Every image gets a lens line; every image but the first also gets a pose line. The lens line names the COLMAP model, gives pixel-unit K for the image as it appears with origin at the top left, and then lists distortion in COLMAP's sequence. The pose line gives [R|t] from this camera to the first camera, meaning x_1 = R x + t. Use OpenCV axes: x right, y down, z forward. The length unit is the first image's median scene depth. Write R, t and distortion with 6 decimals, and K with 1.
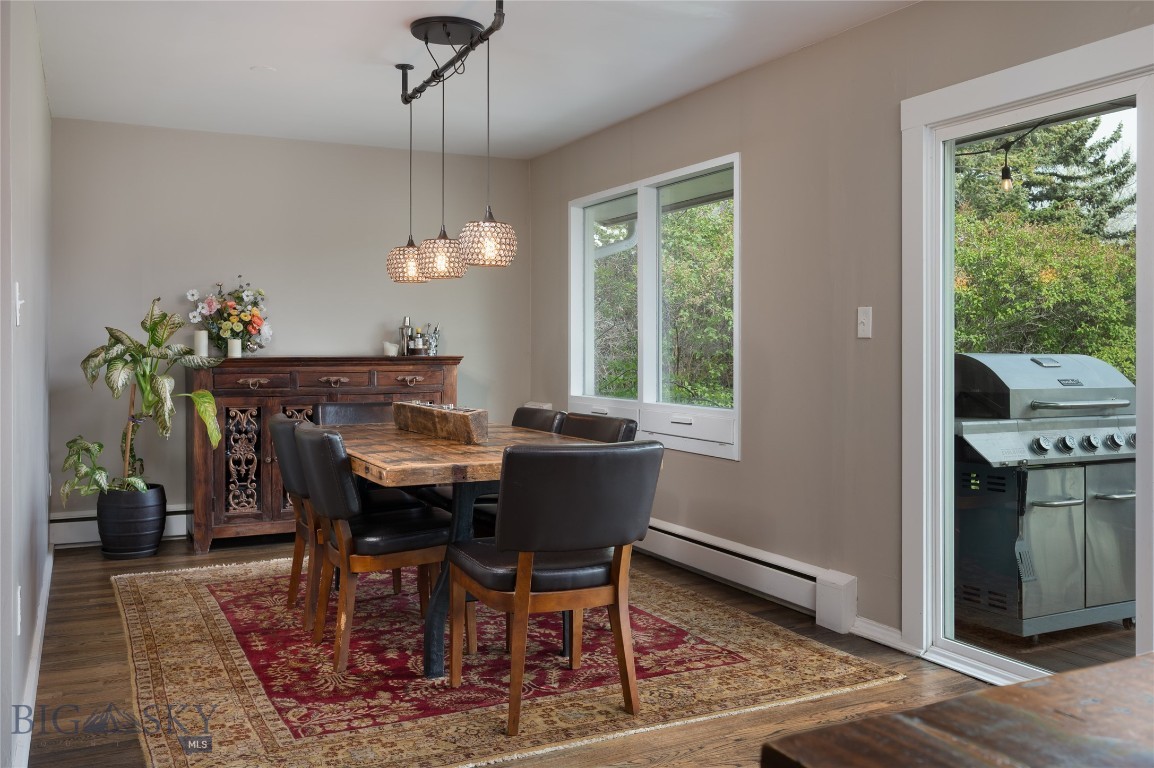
lens RADIAL K [[1003.0, 0, 579.6], [0, 1003.0, 374.4], [0, 0, 1]] dist [-0.018868, 0.001472]
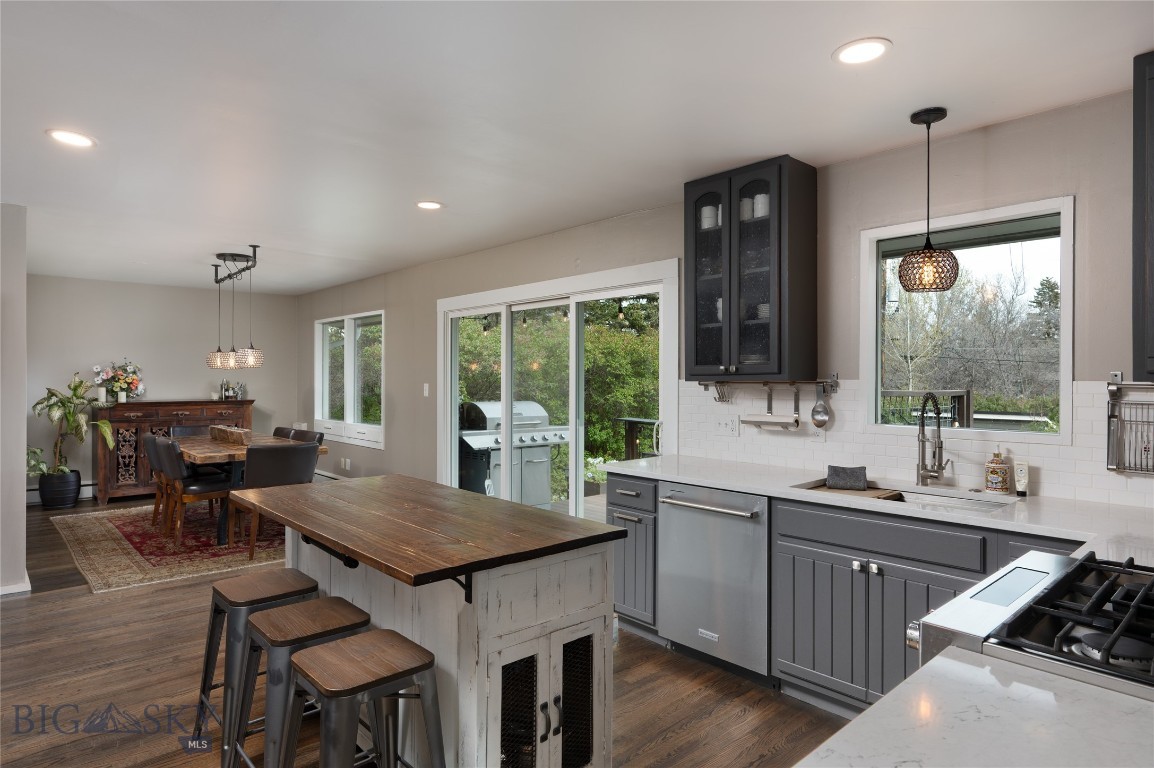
lens RADIAL K [[663.5, 0, 568.0], [0, 663.5, 385.9], [0, 0, 1]] dist [-0.014535, 0.000572]
pose [[0.963084, 0.001270, 0.269199, 0.149570], [0.002464, 0.999905, -0.013529, -0.032098], [-0.269191, 0.013693, 0.962990, -0.485438]]
